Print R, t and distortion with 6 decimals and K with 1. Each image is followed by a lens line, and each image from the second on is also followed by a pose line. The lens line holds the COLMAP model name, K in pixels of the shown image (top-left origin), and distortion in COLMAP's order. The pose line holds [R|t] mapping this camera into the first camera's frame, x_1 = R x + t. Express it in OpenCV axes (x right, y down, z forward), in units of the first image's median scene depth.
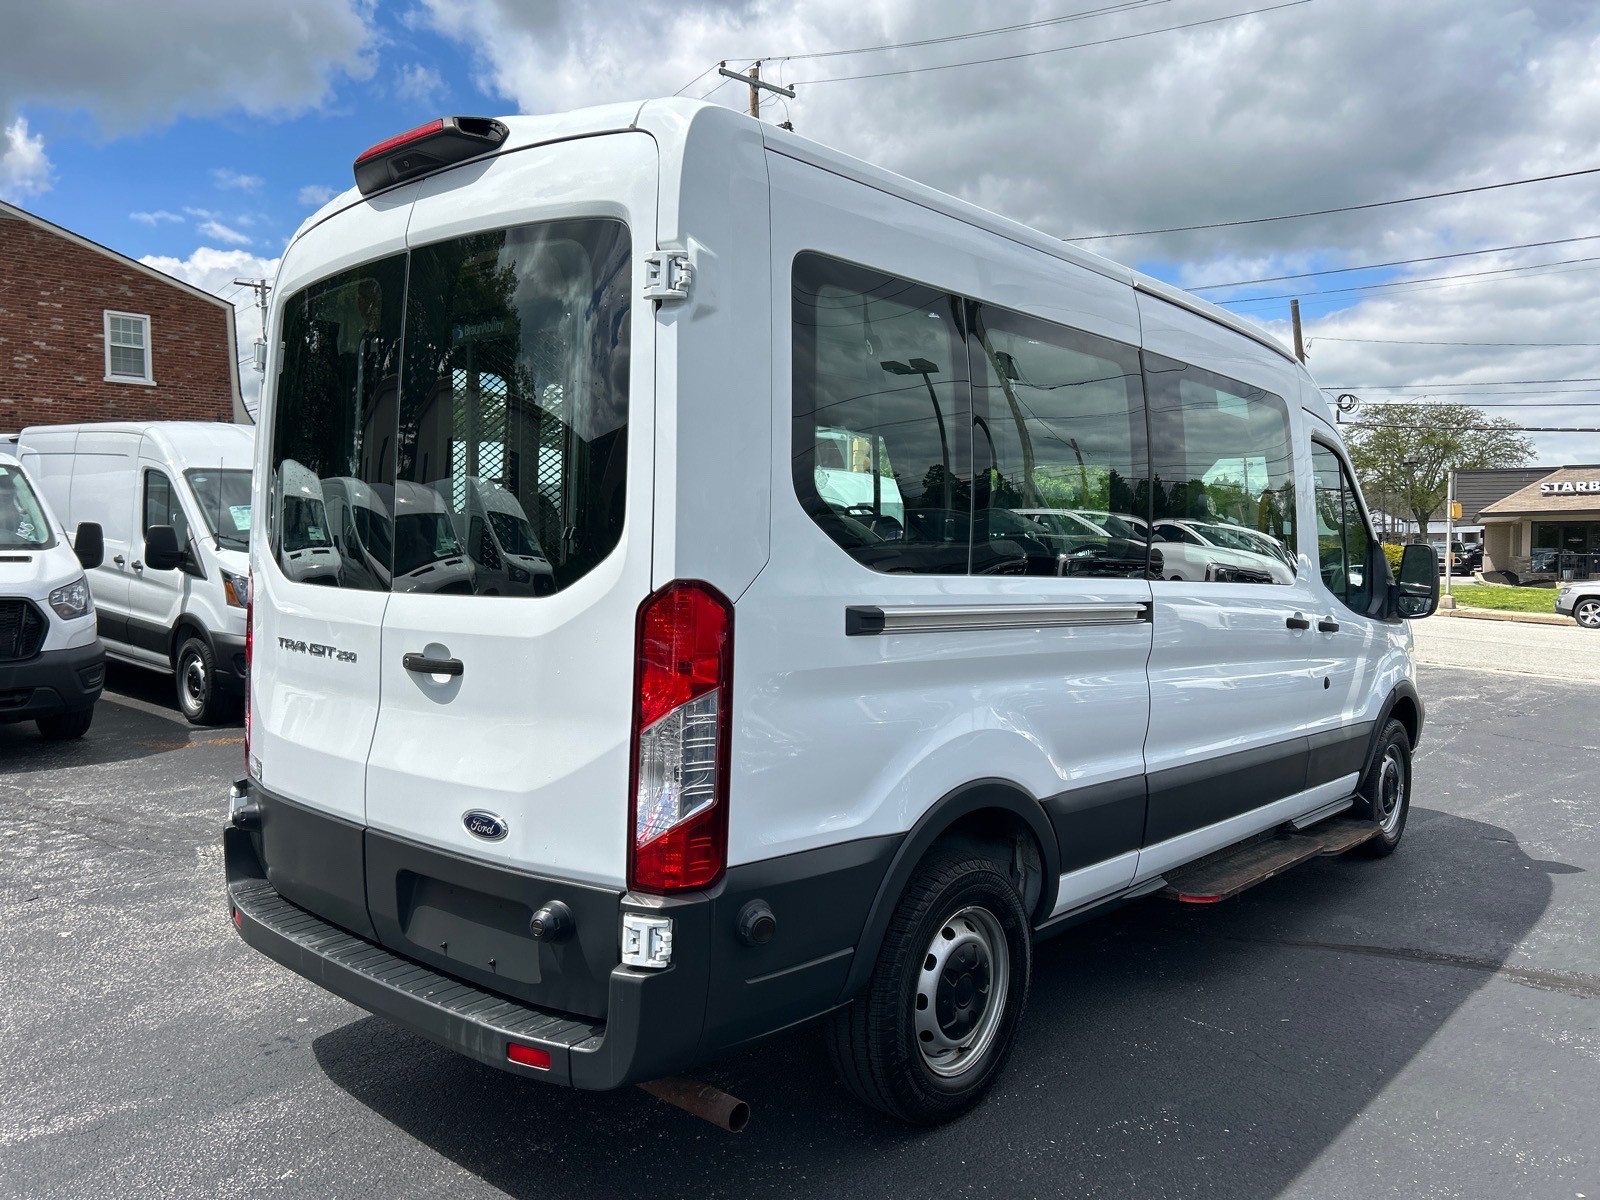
lens RADIAL K [[1228.8, 0, 798.6], [0, 1228.8, 594.0], [0, 0, 1]] dist [0.025024, -0.002770]
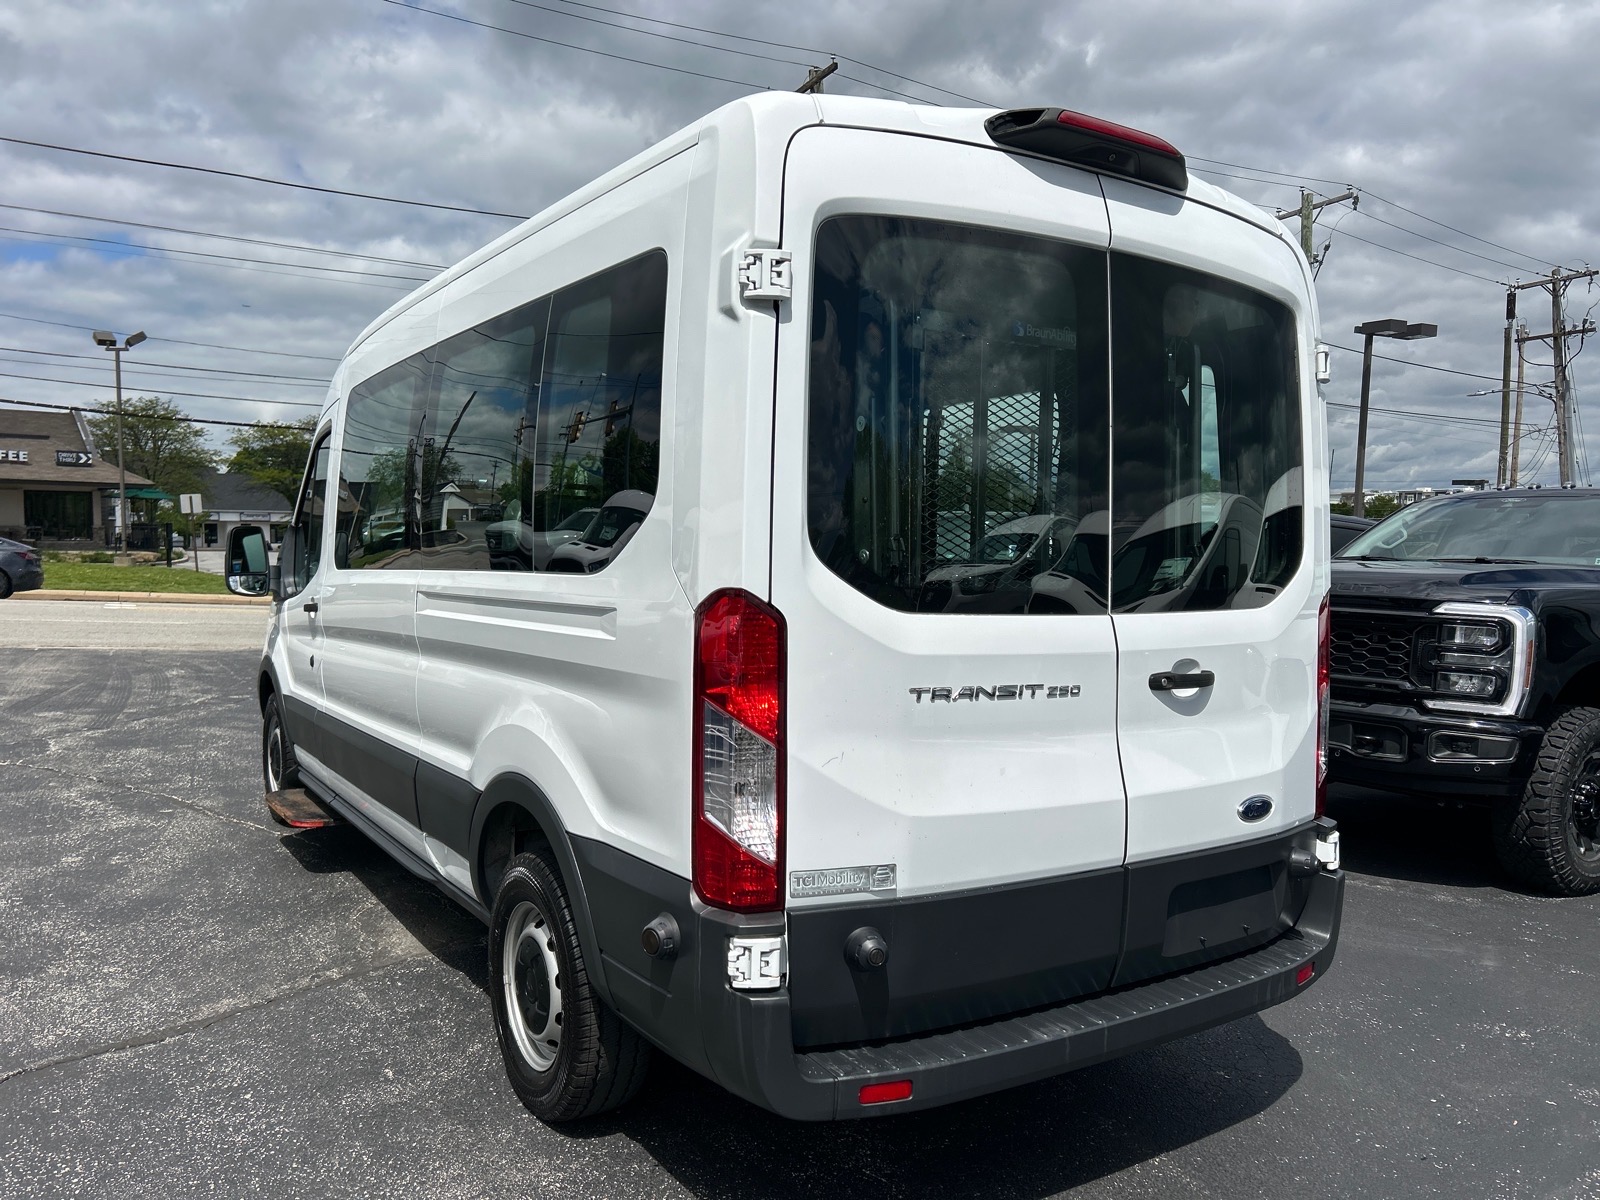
lens RADIAL K [[1228.8, 0, 797.3], [0, 1228.8, 606.5], [0, 0, 1]] dist [0.025024, -0.002770]
pose [[0.253193, -0.056145, 0.965785, -1.357773], [0.016677, 0.998419, 0.053670, -0.064742], [-0.967272, 0.002518, 0.253729, 1.036465]]
